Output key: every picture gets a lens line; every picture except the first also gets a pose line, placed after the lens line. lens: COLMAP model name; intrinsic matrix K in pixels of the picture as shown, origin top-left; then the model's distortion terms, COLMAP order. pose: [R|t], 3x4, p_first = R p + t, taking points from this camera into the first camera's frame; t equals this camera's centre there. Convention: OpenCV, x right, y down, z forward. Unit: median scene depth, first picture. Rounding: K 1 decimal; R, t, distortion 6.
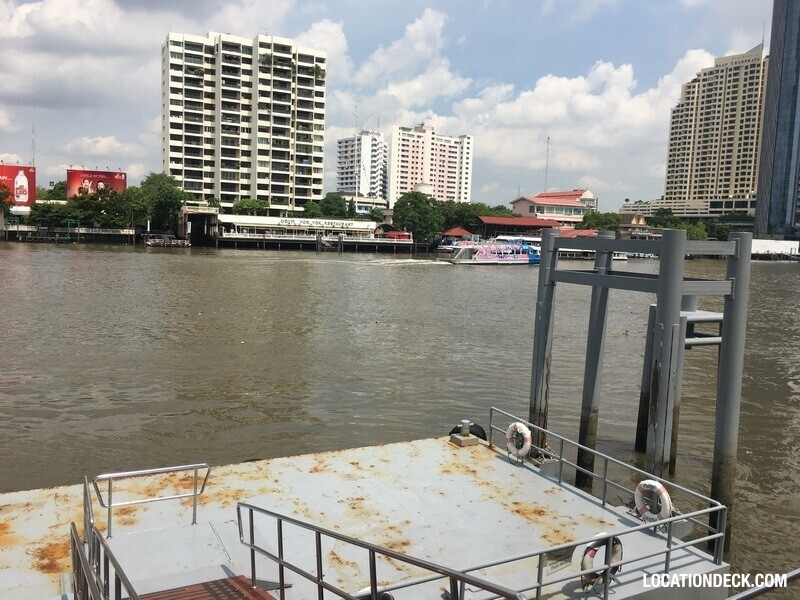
lens RADIAL K [[683.2, 0, 399.0], [0, 683.2, 298.4], [0, 0, 1]] dist [0.083515, -0.119385]
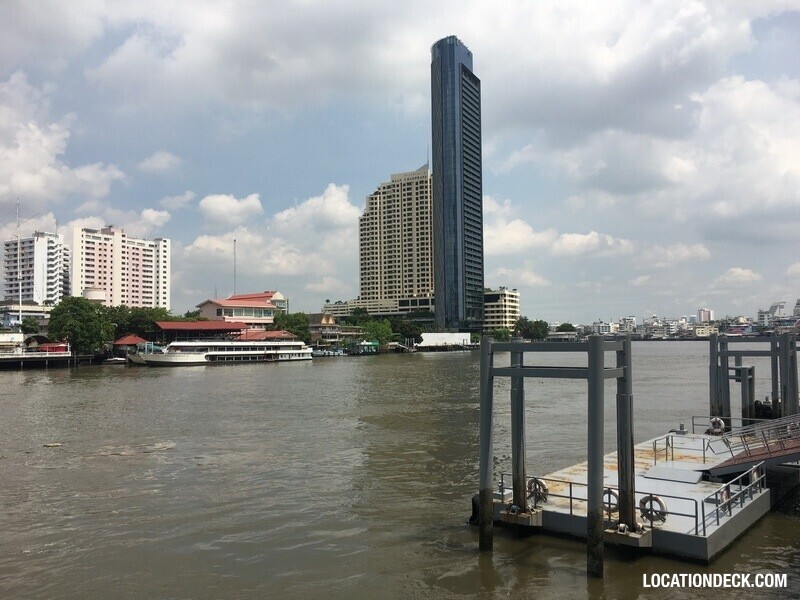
lens RADIAL K [[683.2, 0, 401.3], [0, 683.2, 300.5], [0, 0, 1]] dist [0.083515, -0.119385]
pose [[0.918792, -0.028674, 0.393699, 0.050293], [0.085896, 0.987982, -0.128501, -0.001463], [-0.385283, 0.151883, 0.910213, 0.028026]]
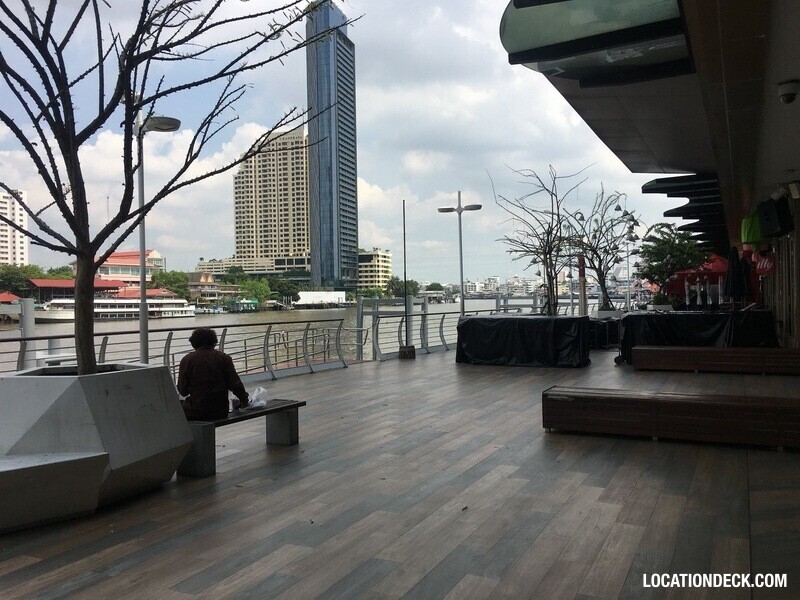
lens RADIAL K [[683.2, 0, 399.2], [0, 683.2, 302.2], [0, 0, 1]] dist [0.083515, -0.119385]
pose [[0.833524, -0.053369, 0.549900, 0.014704], [0.096268, 0.994127, -0.049439, 0.003020], [-0.544032, 0.094147, 0.833766, -0.032009]]
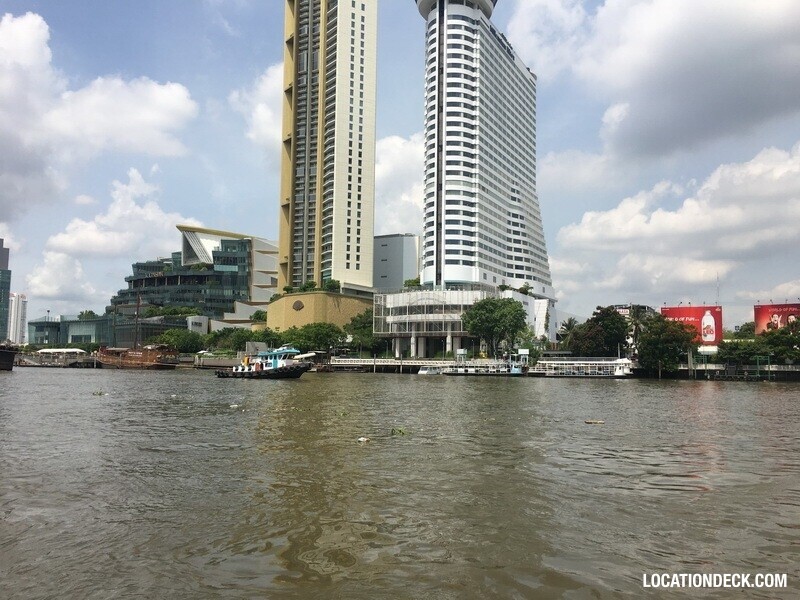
lens RADIAL K [[683.2, 0, 399.8], [0, 683.2, 297.1], [0, 0, 1]] dist [0.083515, -0.119385]
pose [[0.609671, -0.108316, -0.785219, -0.018946], [-0.062614, 0.980943, -0.183931, 0.006945], [0.790177, 0.161303, 0.591271, 0.034274]]
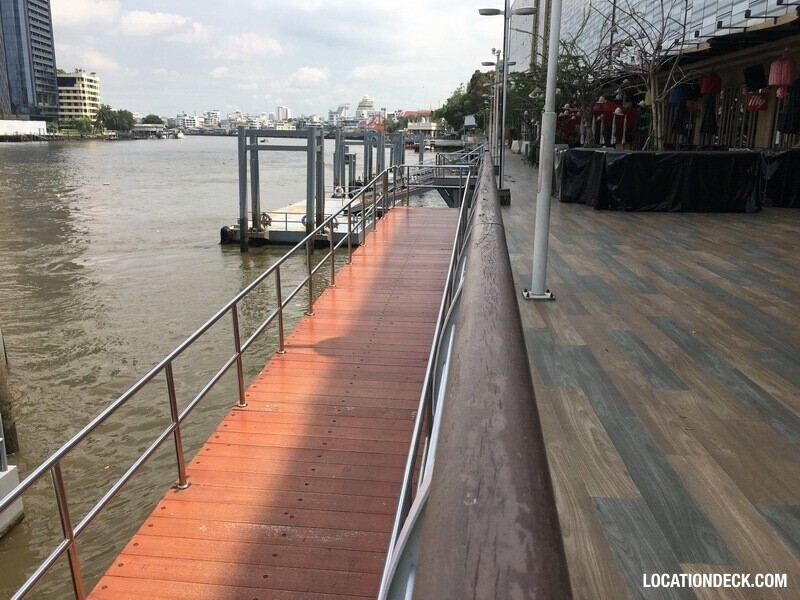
lens RADIAL K [[683.2, 0, 398.6], [0, 683.2, 305.4], [0, 0, 1]] dist [0.083515, -0.119385]
pose [[0.557402, -0.229614, 0.797860, 0.002245], [0.086161, 0.971805, 0.219479, 0.000288], [-0.825760, -0.053594, 0.561470, 0.001684]]
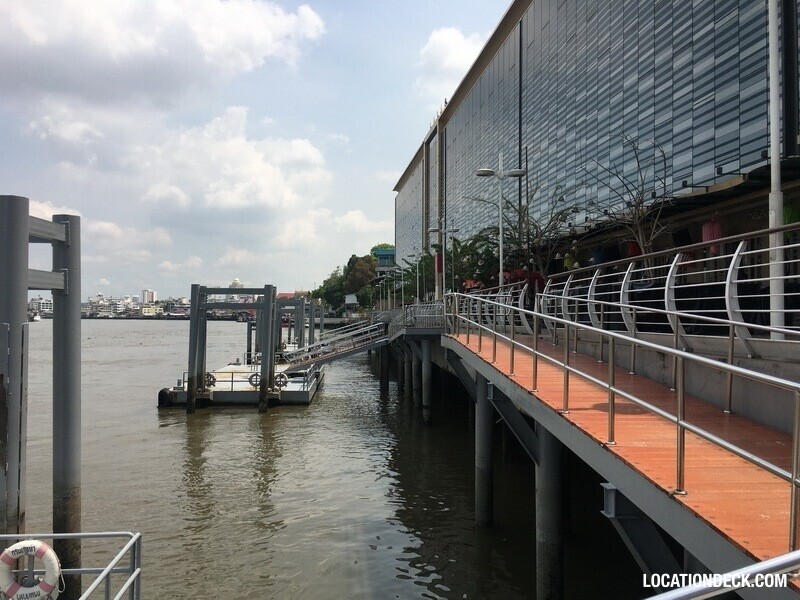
lens RADIAL K [[683.2, 0, 398.2], [0, 683.2, 301.7], [0, 0, 1]] dist [0.083515, -0.119385]
pose [[0.391479, -0.013499, 0.920088, -0.005363], [0.093937, 0.995255, -0.025367, 0.003032], [-0.915380, 0.096361, 0.390890, 0.014408]]
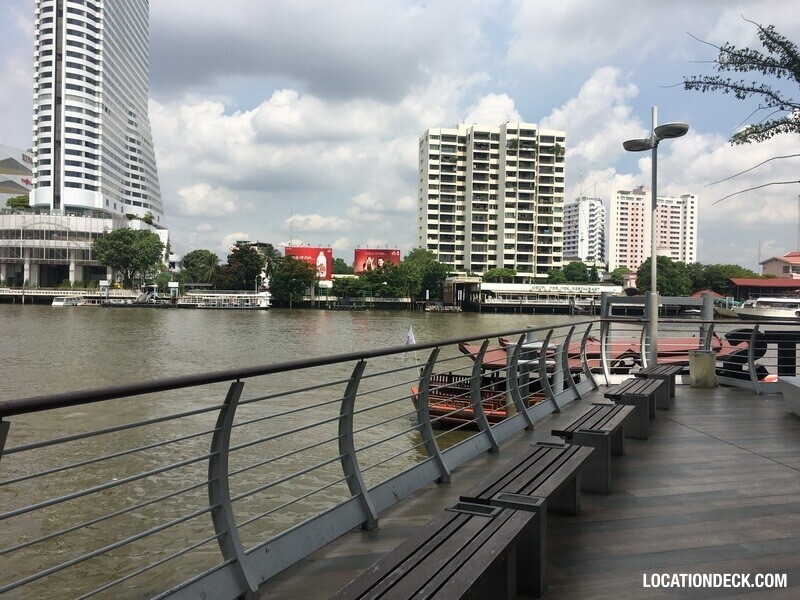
lens RADIAL K [[683.2, 0, 398.9], [0, 683.2, 298.2], [0, 0, 1]] dist [0.083515, -0.119385]
pose [[0.960364, -0.016054, -0.278287, -0.058173], [-0.009972, 0.995723, -0.091853, 0.005057], [0.278571, 0.090987, 0.956096, -0.078986]]
